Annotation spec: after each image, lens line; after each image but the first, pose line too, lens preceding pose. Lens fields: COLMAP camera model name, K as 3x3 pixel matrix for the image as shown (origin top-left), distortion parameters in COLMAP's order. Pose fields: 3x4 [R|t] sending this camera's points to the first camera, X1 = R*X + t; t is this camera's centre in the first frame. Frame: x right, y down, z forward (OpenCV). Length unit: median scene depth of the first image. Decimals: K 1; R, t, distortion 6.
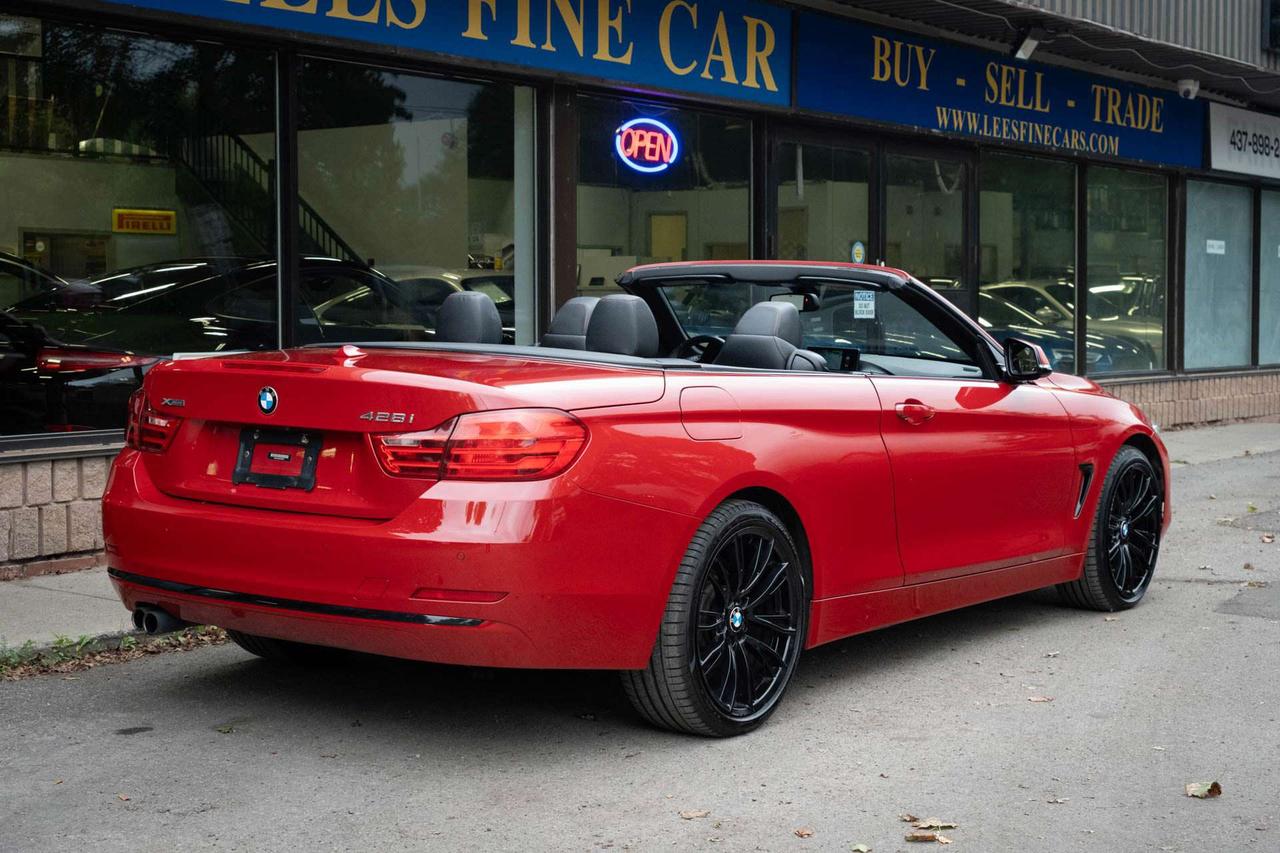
lens RADIAL K [[2045.6, 0, 634.6], [0, 2045.6, 432.4], [0, 0, 1]] dist [0.003298, 0.000000]
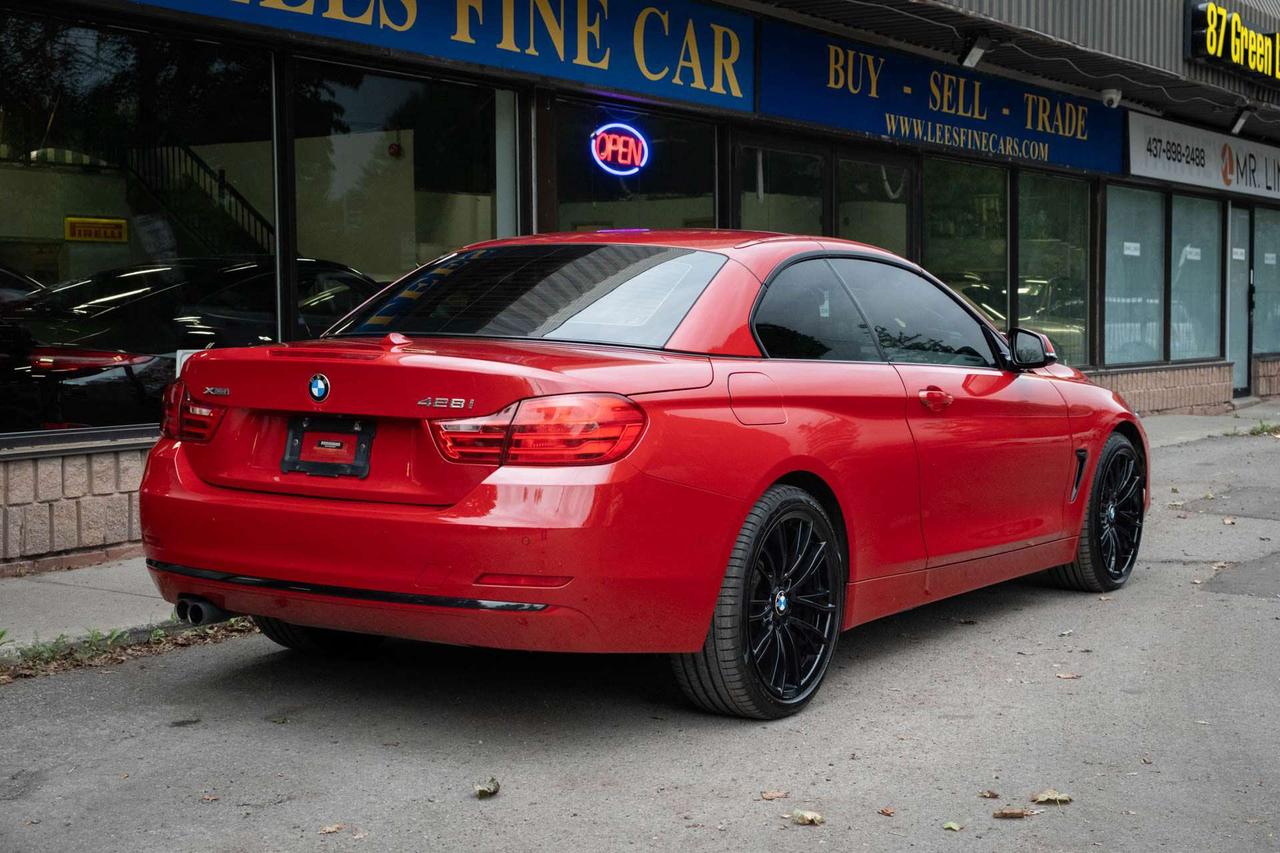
lens RADIAL K [[1928.7, 0, 651.6], [0, 1928.7, 426.4], [0, 0, 1]] dist [0.067908, 0.000000]
pose [[0.998347, -0.009341, 0.056702, -0.043751], [0.009573, 0.999947, -0.003835, 0.004991], [-0.056663, 0.004371, 0.998384, 0.030575]]
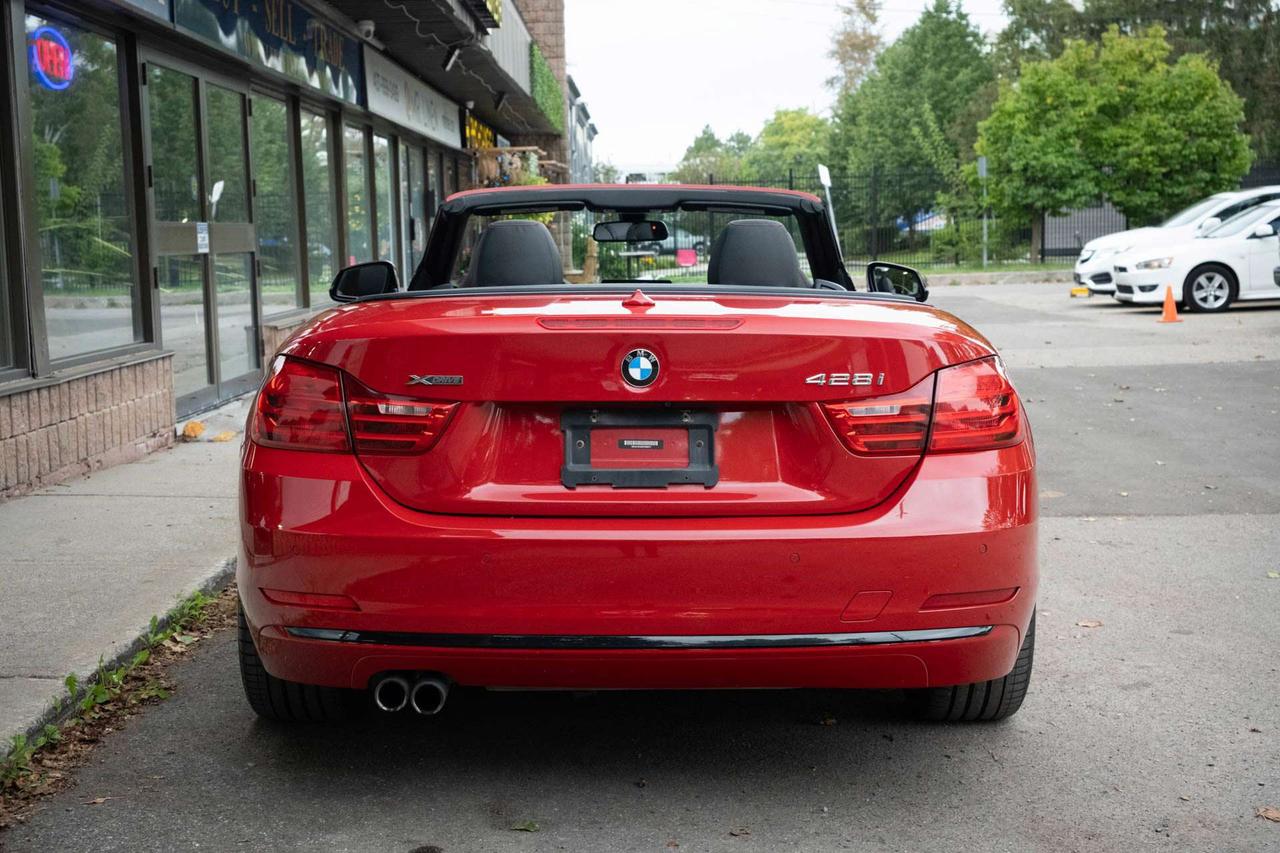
lens RADIAL K [[1928.7, 0, 612.3], [0, 1928.7, 418.2], [0, 0, 1]] dist [0.067908, 0.000000]
pose [[0.820444, -0.074353, 0.566872, -0.355559], [0.057354, 0.997209, 0.047788, -0.019244], [-0.568843, -0.006695, 0.822419, 0.269981]]
